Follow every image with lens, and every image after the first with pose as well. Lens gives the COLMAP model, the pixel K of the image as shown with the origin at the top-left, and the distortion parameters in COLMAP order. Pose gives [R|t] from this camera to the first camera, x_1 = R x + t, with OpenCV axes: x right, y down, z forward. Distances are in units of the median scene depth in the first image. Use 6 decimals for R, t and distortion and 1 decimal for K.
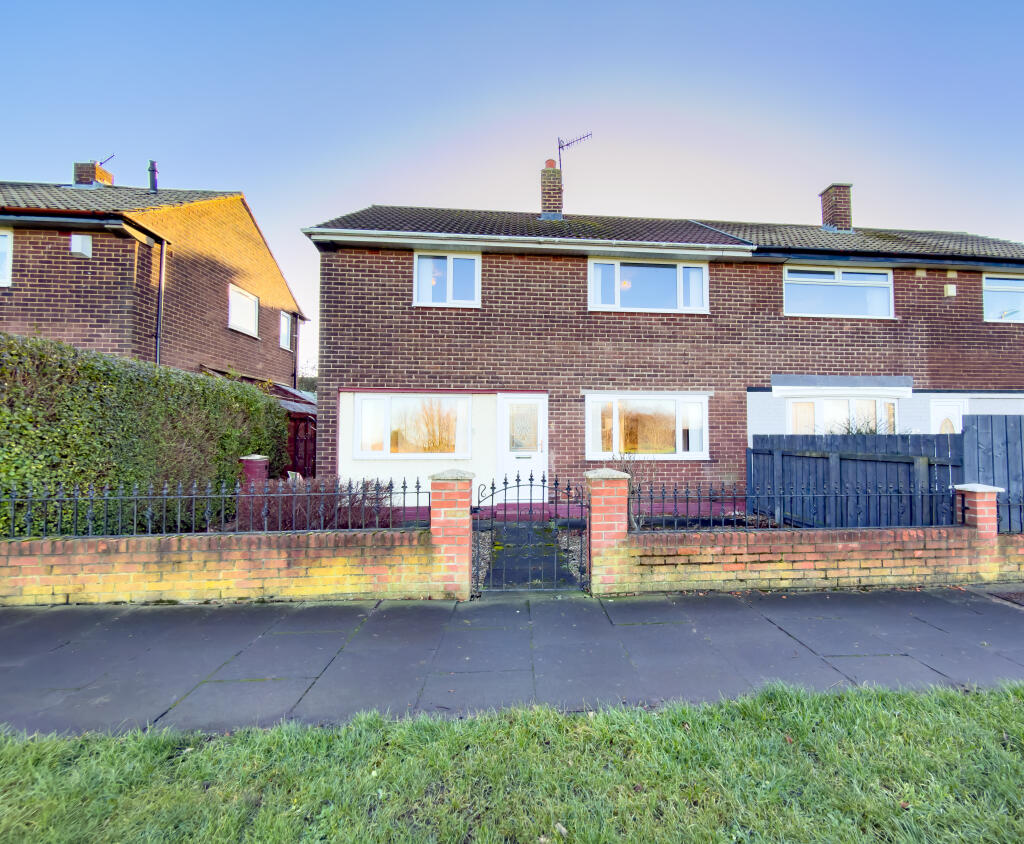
lens RADIAL K [[495.1, 0, 512.0], [0, 495.1, 422.0], [0, 0, 1]] dist [-0.002634, 0.000312]
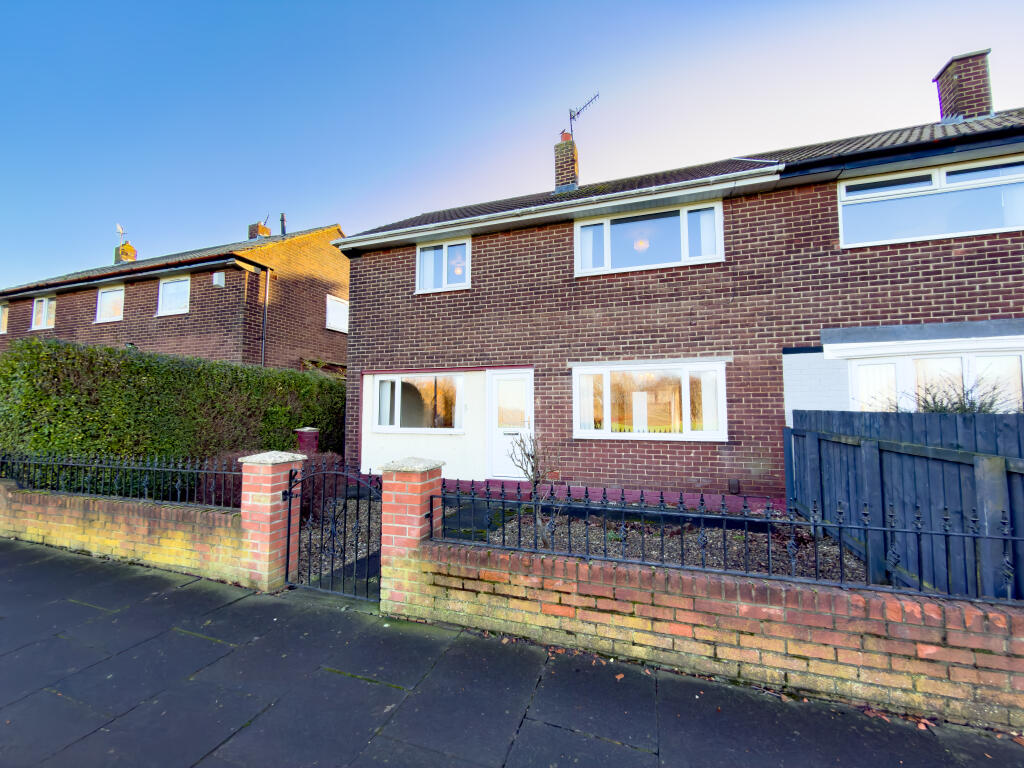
lens RADIAL K [[409.1, 0, 511.5], [0, 409.1, 384.0], [0, 0, 1]] dist [-0.002921, -0.000014]
pose [[0.912306, -0.028443, -0.408520, 0.362426], [0.017442, 0.999379, -0.030632, -0.002576], [0.409137, 0.020820, 0.912235, 0.258163]]
